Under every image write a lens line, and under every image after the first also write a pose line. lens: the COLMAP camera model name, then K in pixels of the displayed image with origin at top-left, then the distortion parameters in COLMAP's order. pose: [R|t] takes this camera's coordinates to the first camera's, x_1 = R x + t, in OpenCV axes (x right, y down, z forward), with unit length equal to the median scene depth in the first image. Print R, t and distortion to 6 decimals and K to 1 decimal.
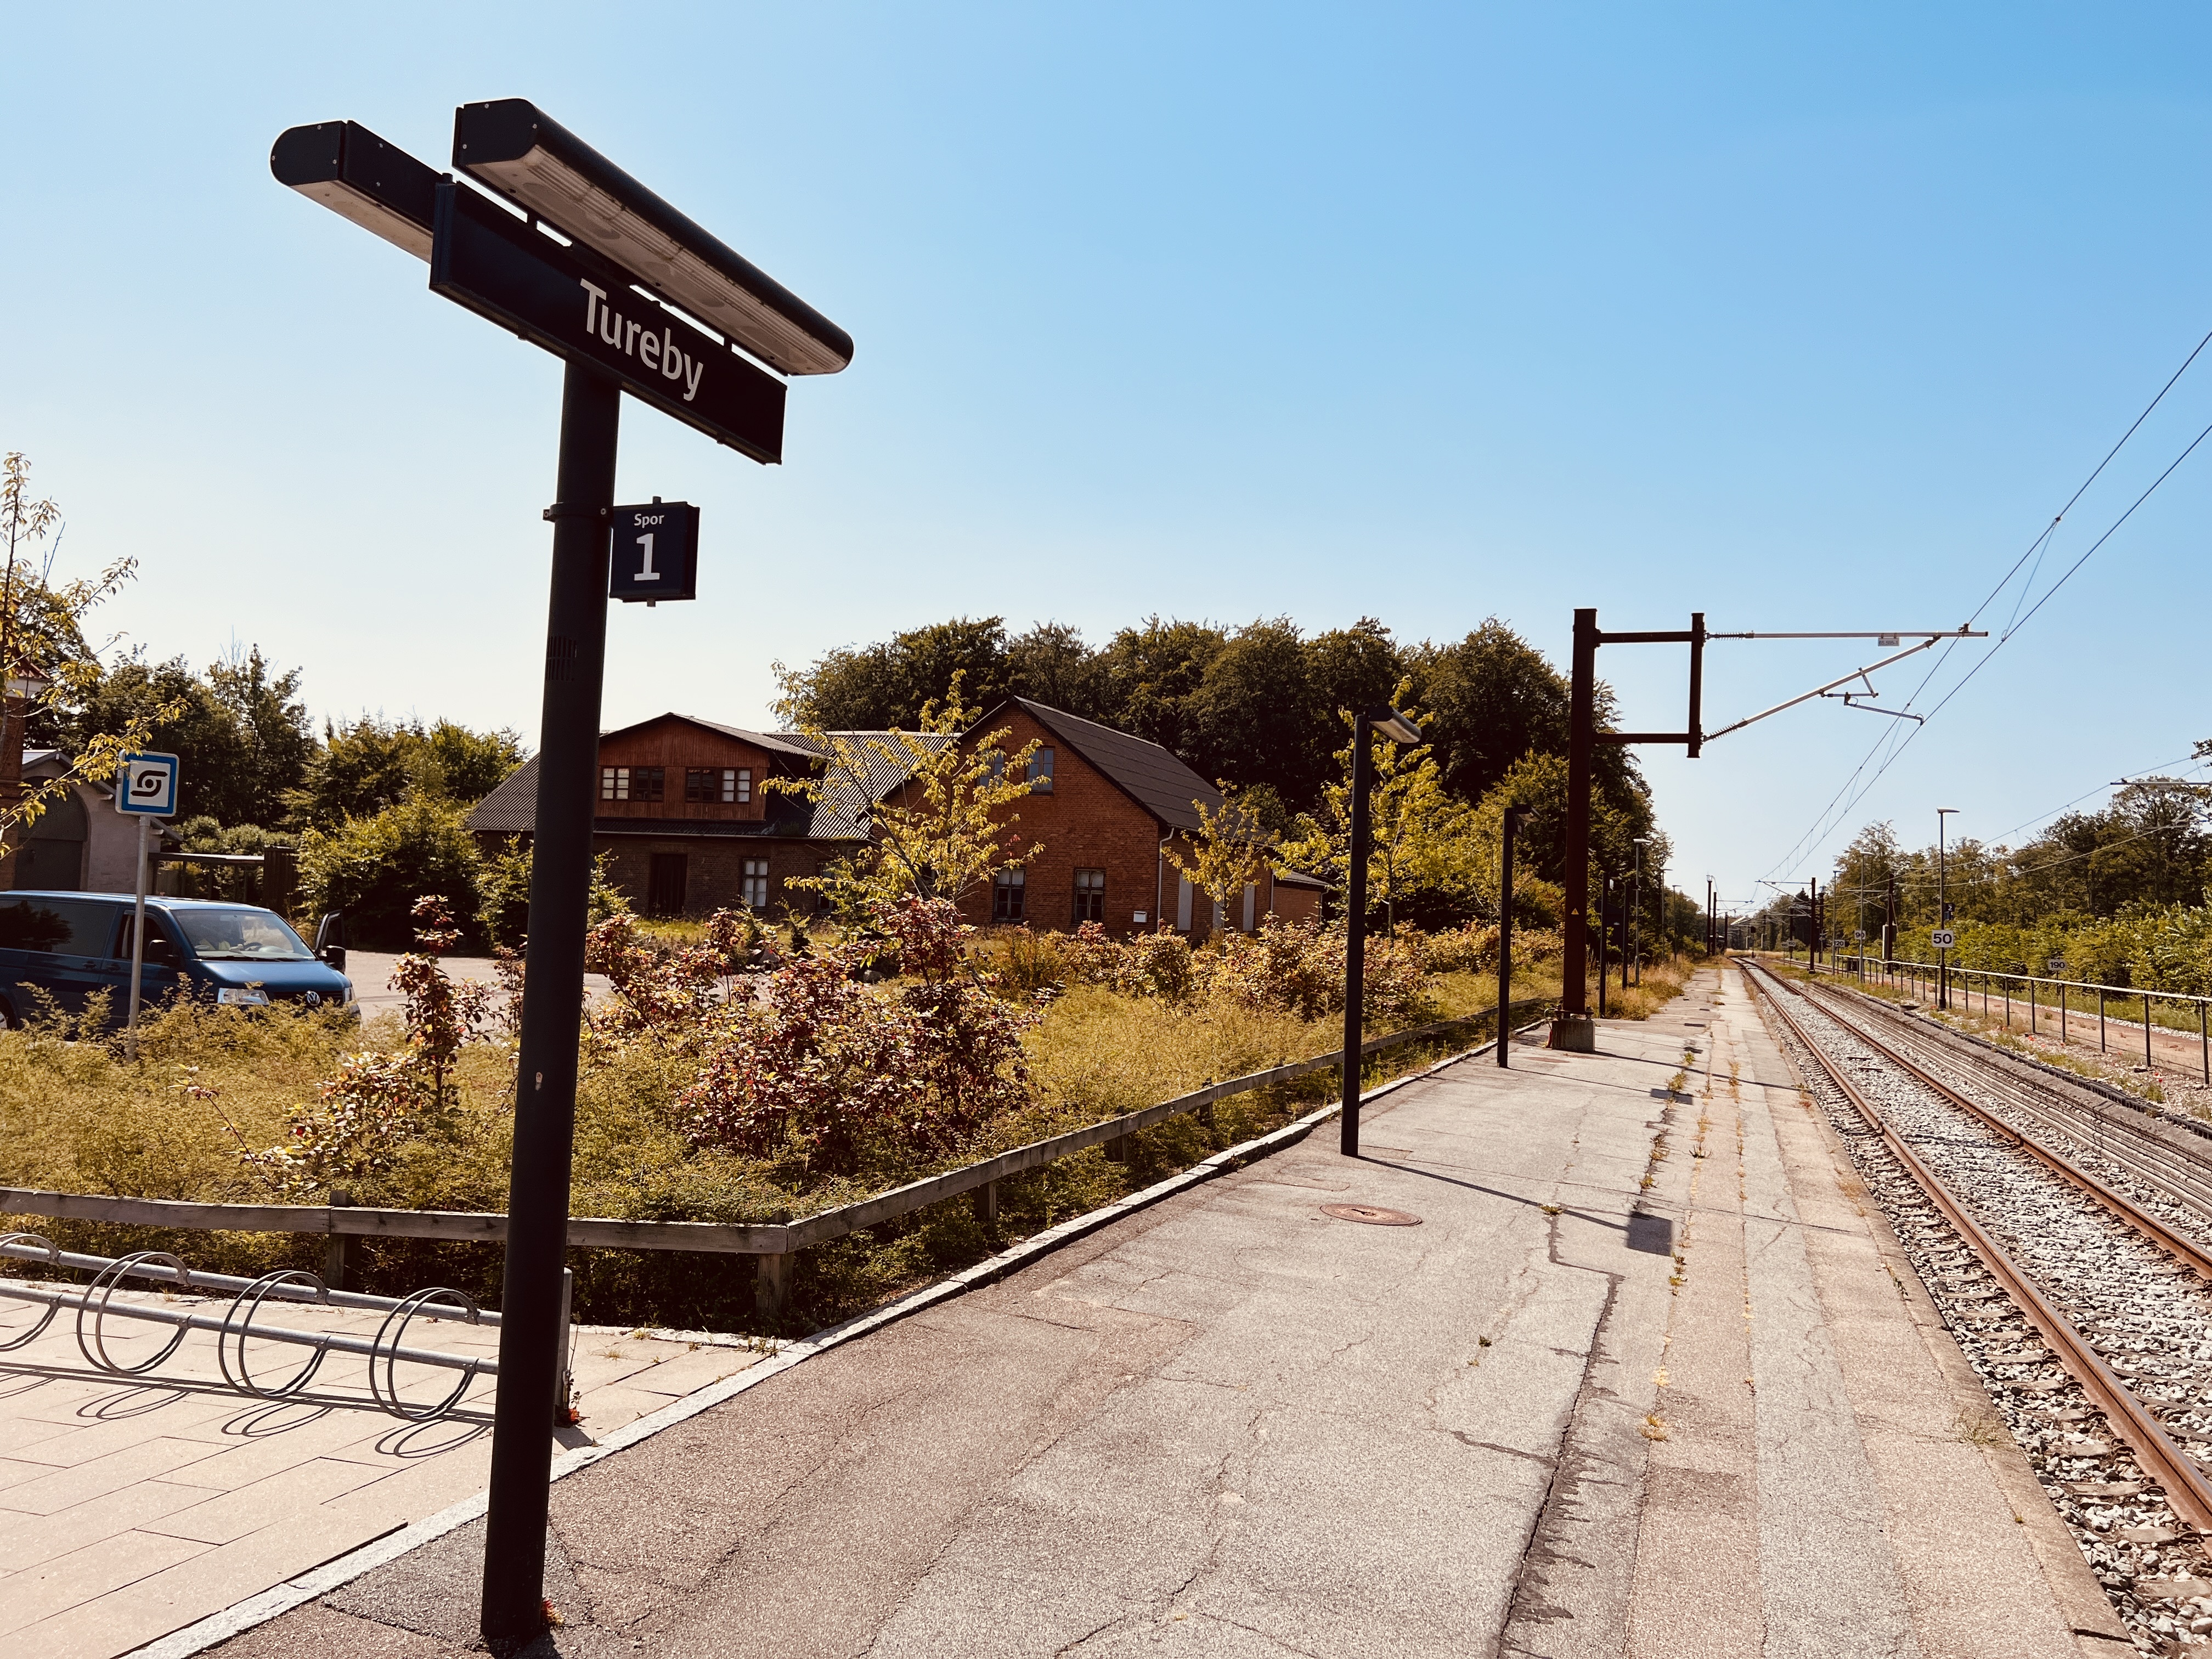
lens RADIAL K [[1658.0, 0, 1113.0], [0, 1658.0, 830.2], [0, 0, 1]] dist [0.066703, -0.086127]
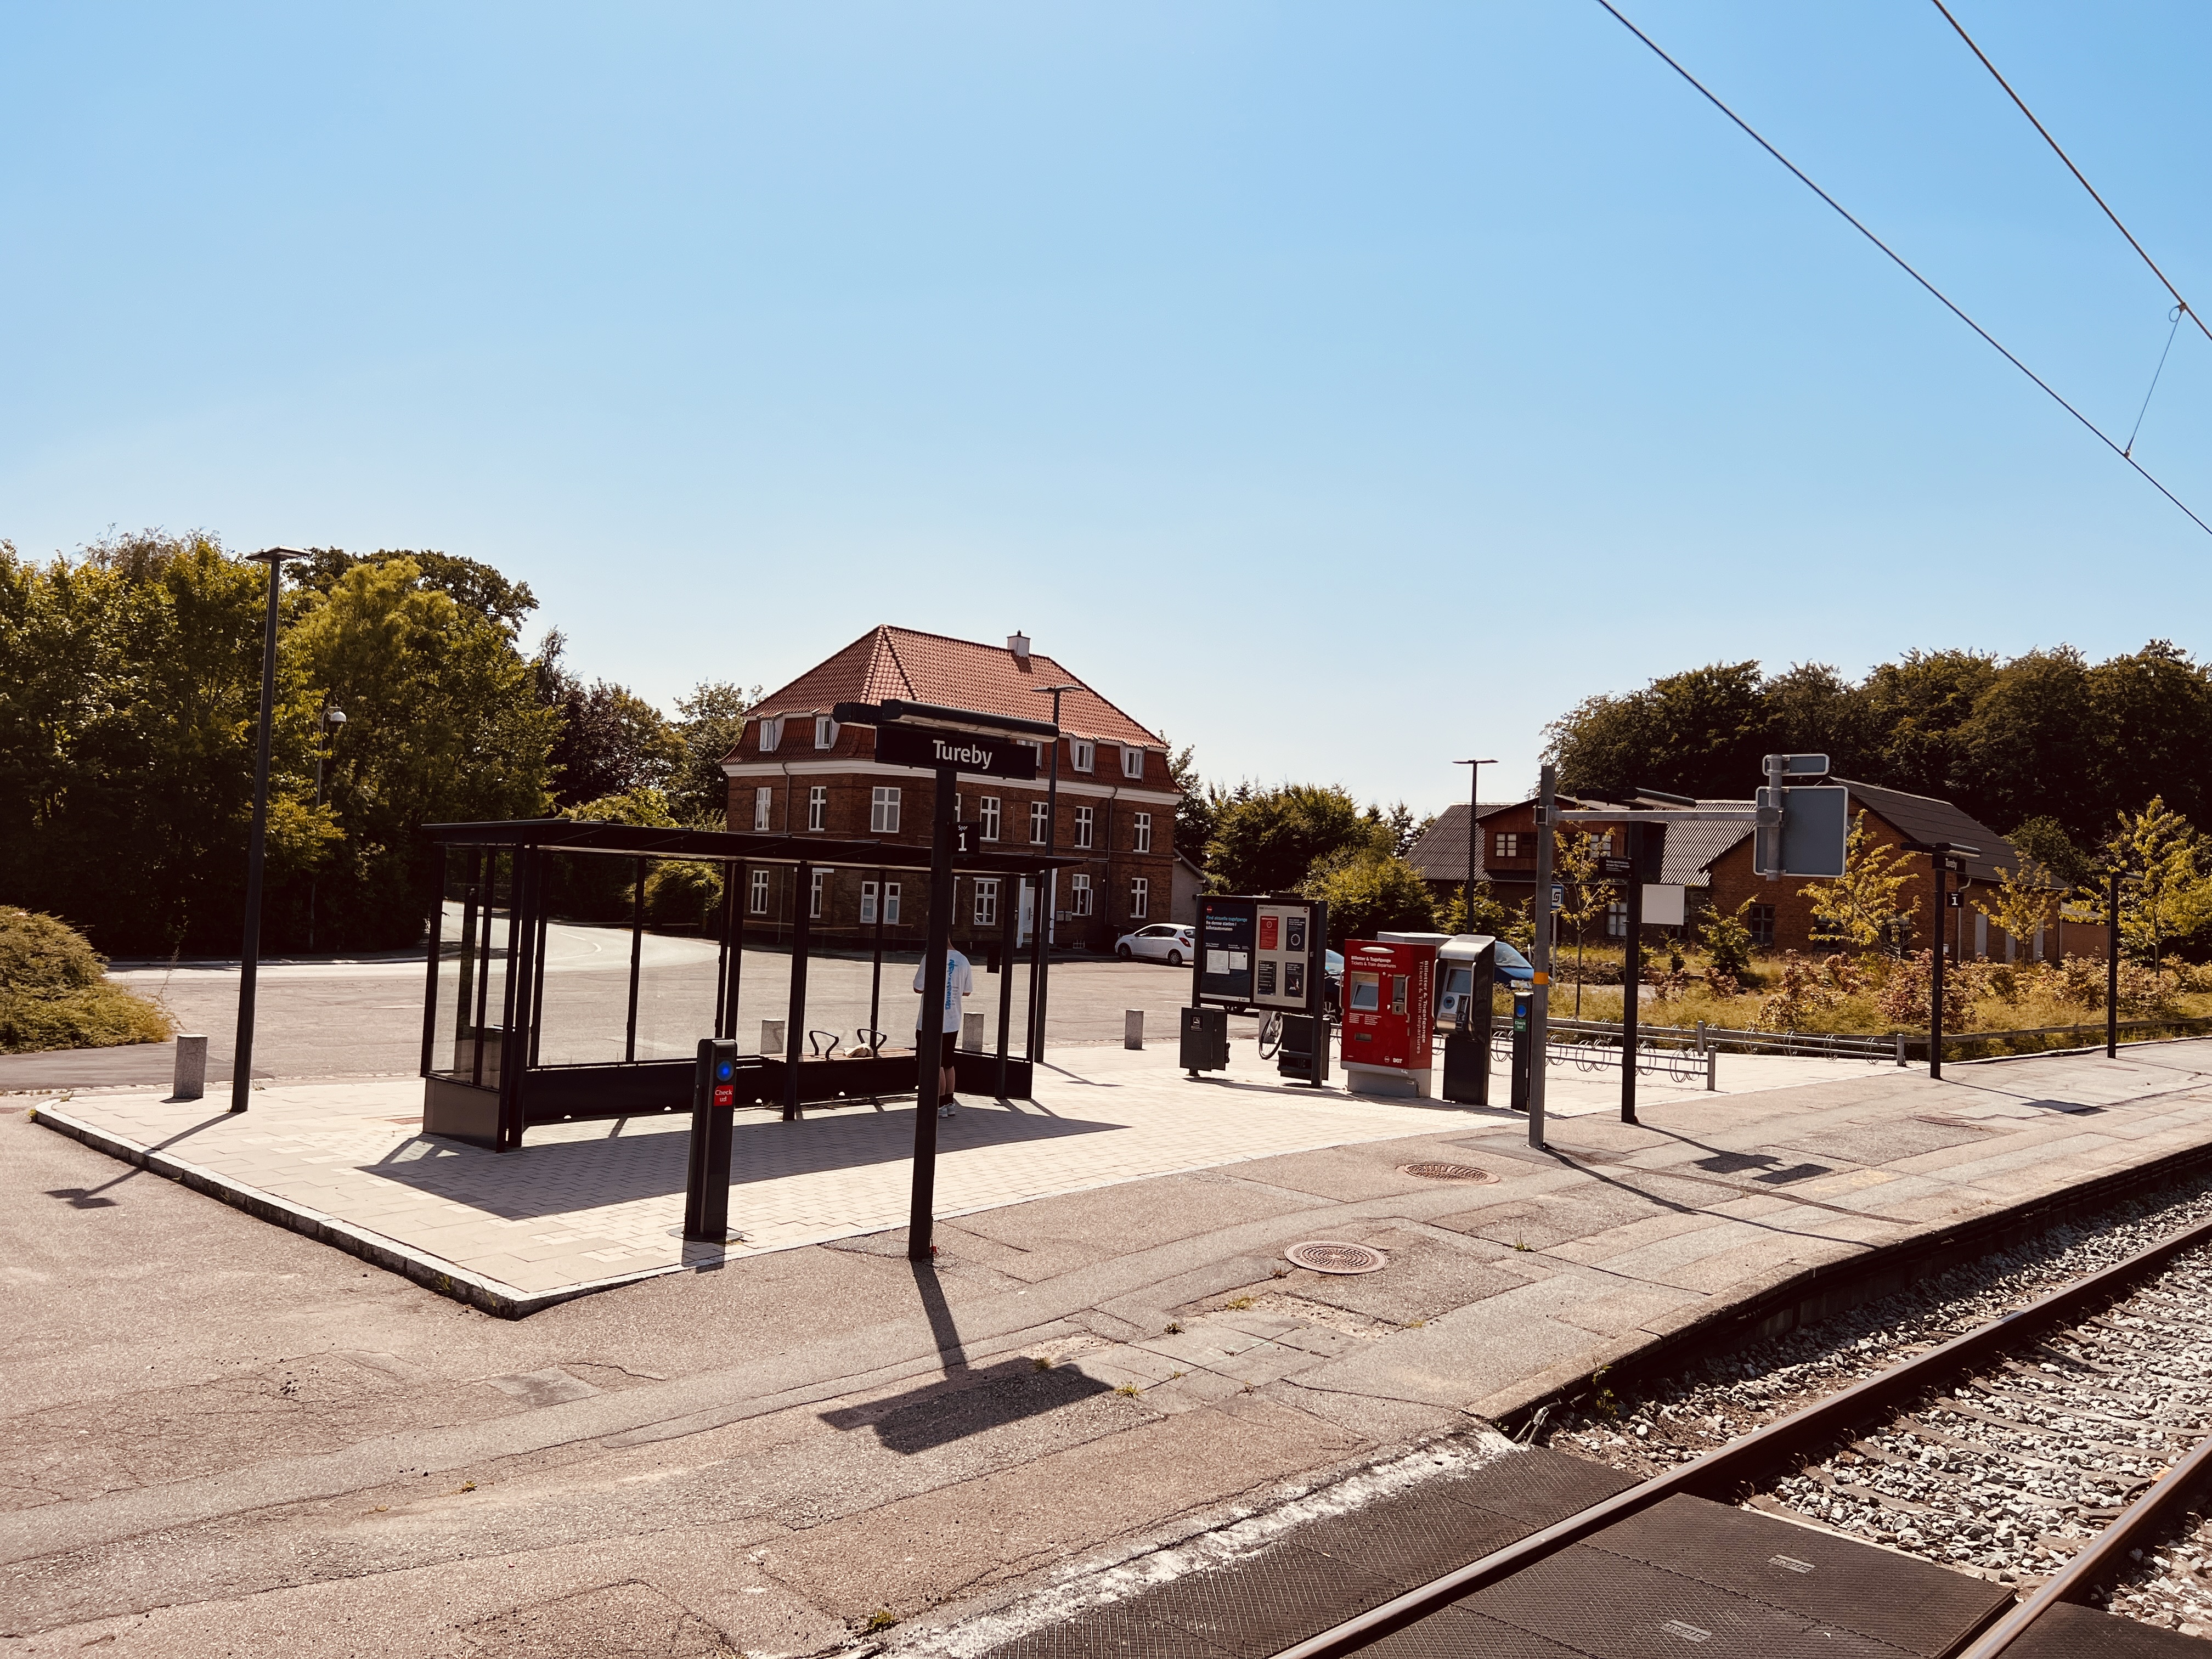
lens RADIAL K [[1658.0, 0, 1117.3], [0, 1658.0, 812.9], [0, 0, 1]] dist [0.066703, -0.086127]
pose [[0.916308, -0.021965, -0.399871, -0.043858], [0.013325, 0.999614, -0.024375, -0.026386], [0.400252, 0.017007, 0.916247, -0.405554]]
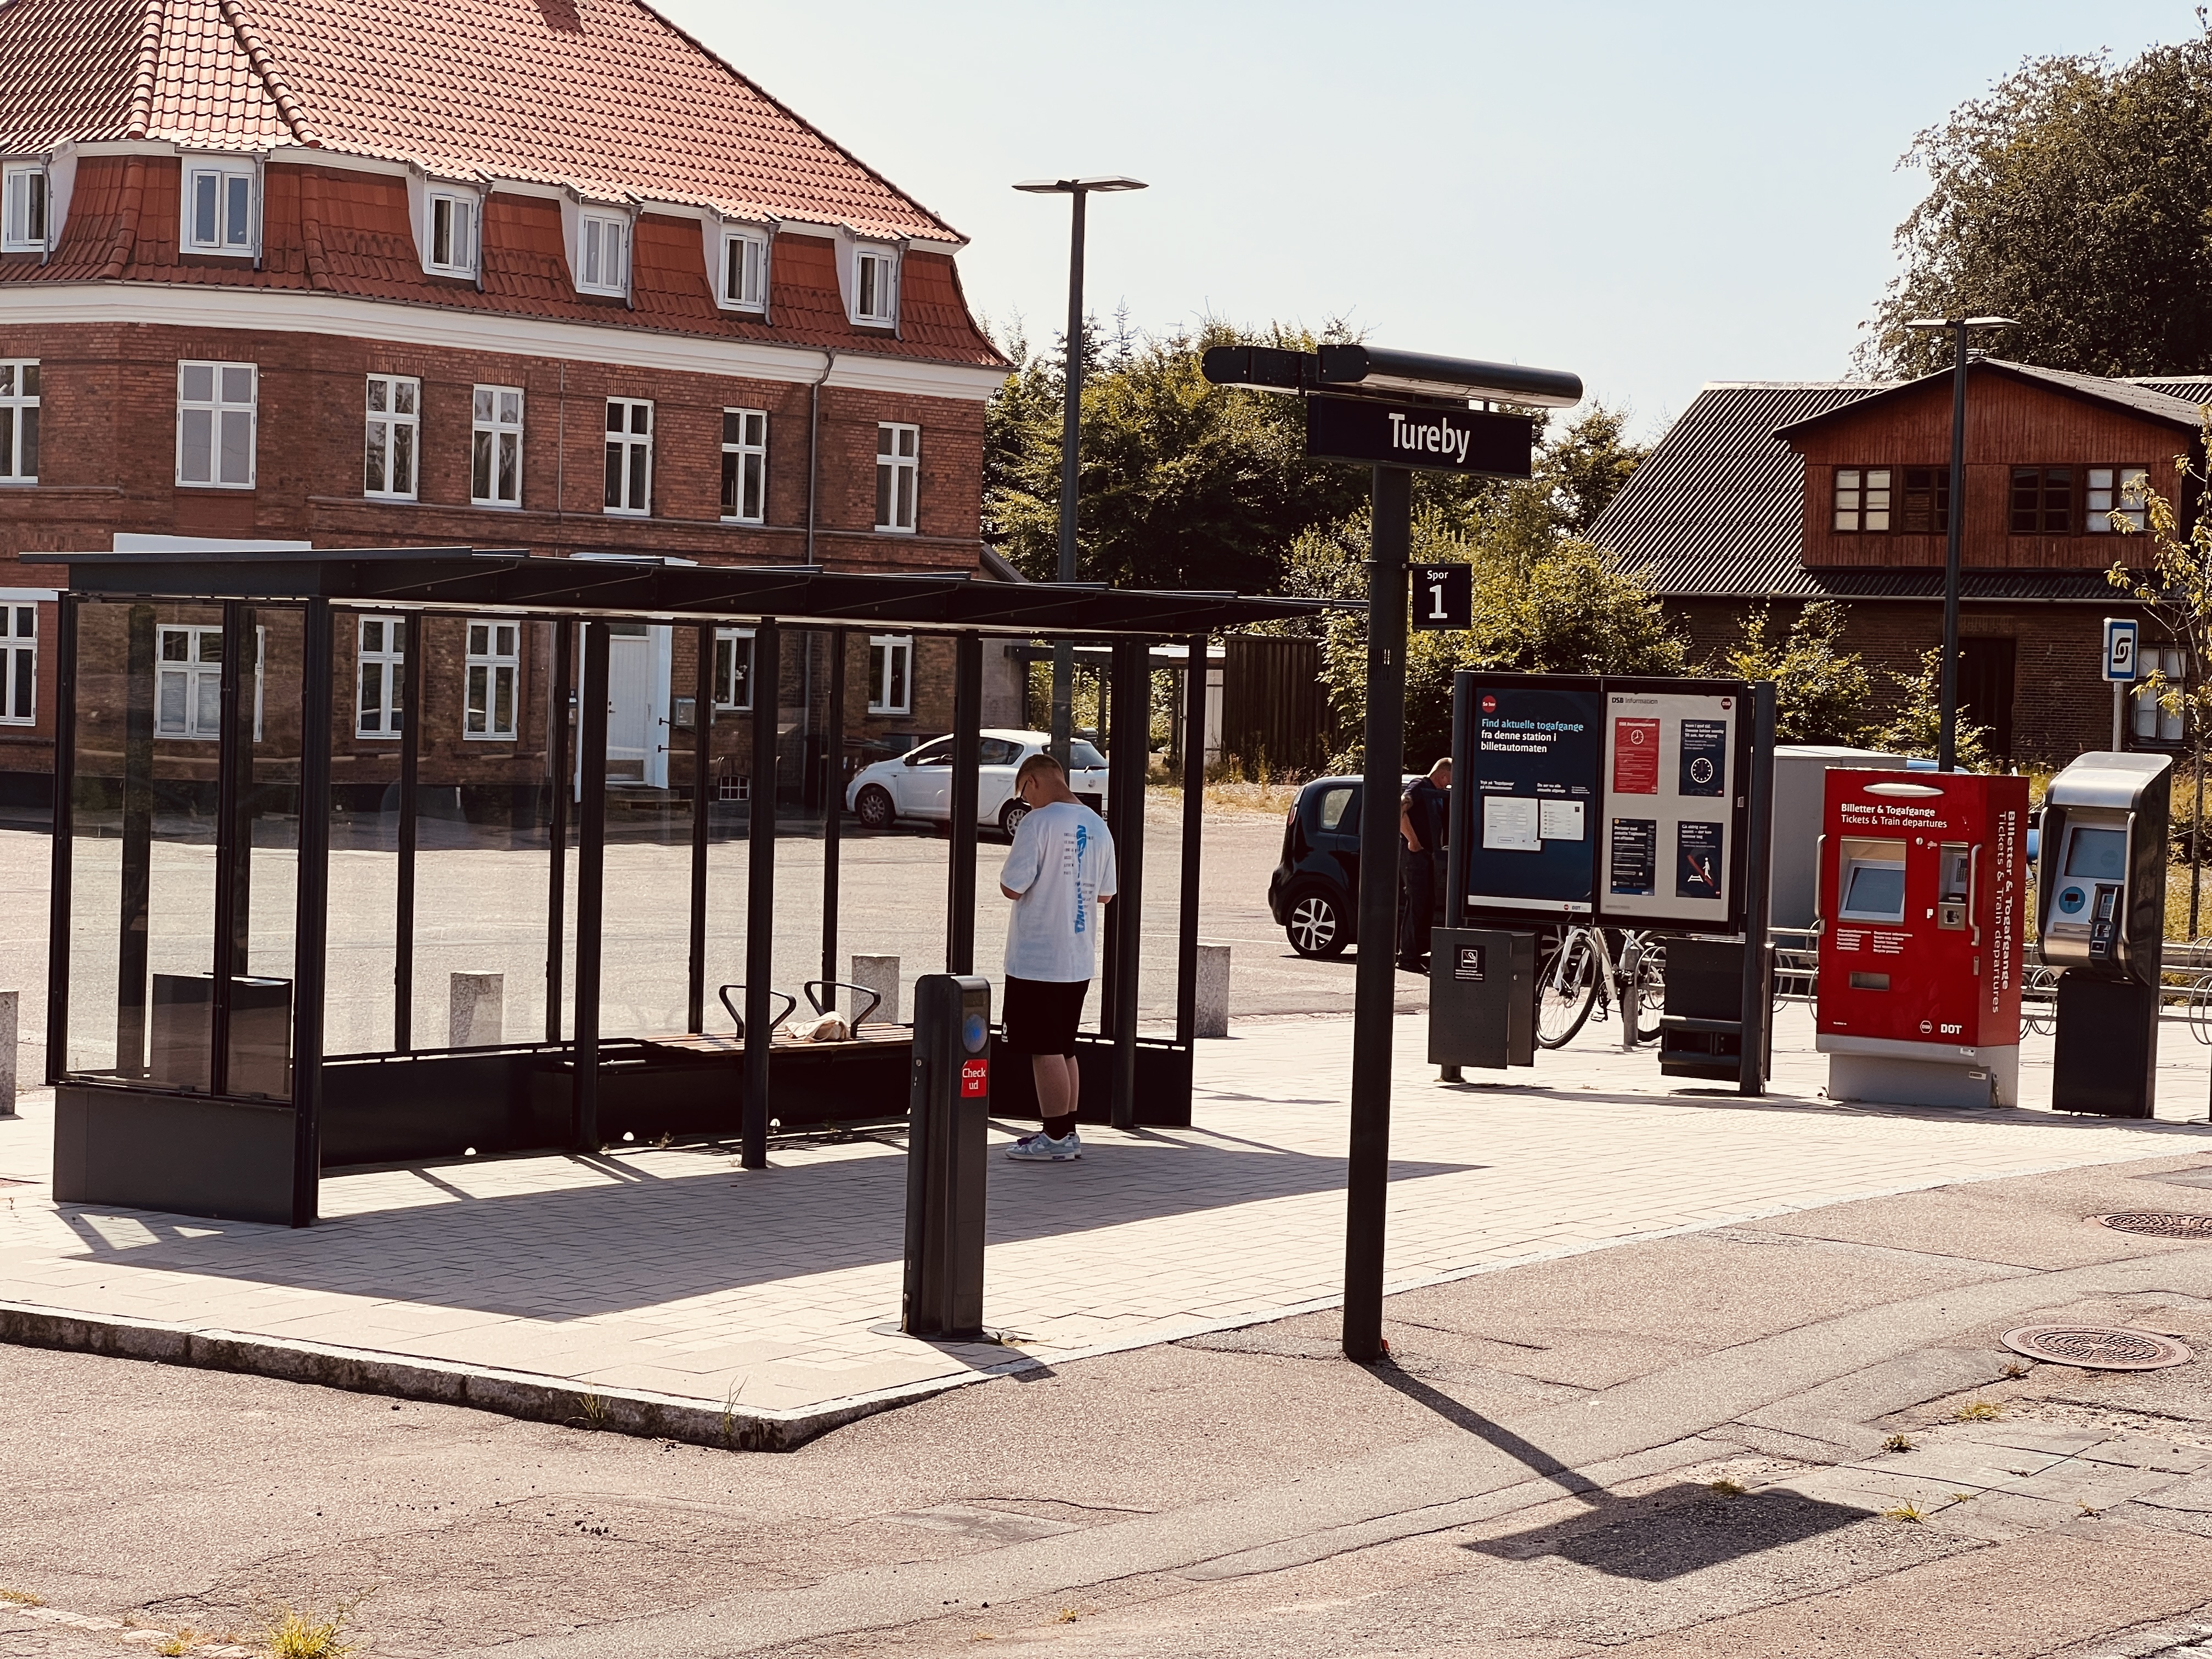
lens RADIAL K [[4940.2, 0, 1093.0], [0, 4940.2, 810.6], [0, 0, 1]] dist [0.197340, 0.000000]
pose [[0.952171, -0.003396, -0.305548, -0.062448], [0.023537, 0.997782, 0.062259, -0.034569], [0.304659, -0.066473, 0.950139, -0.535015]]
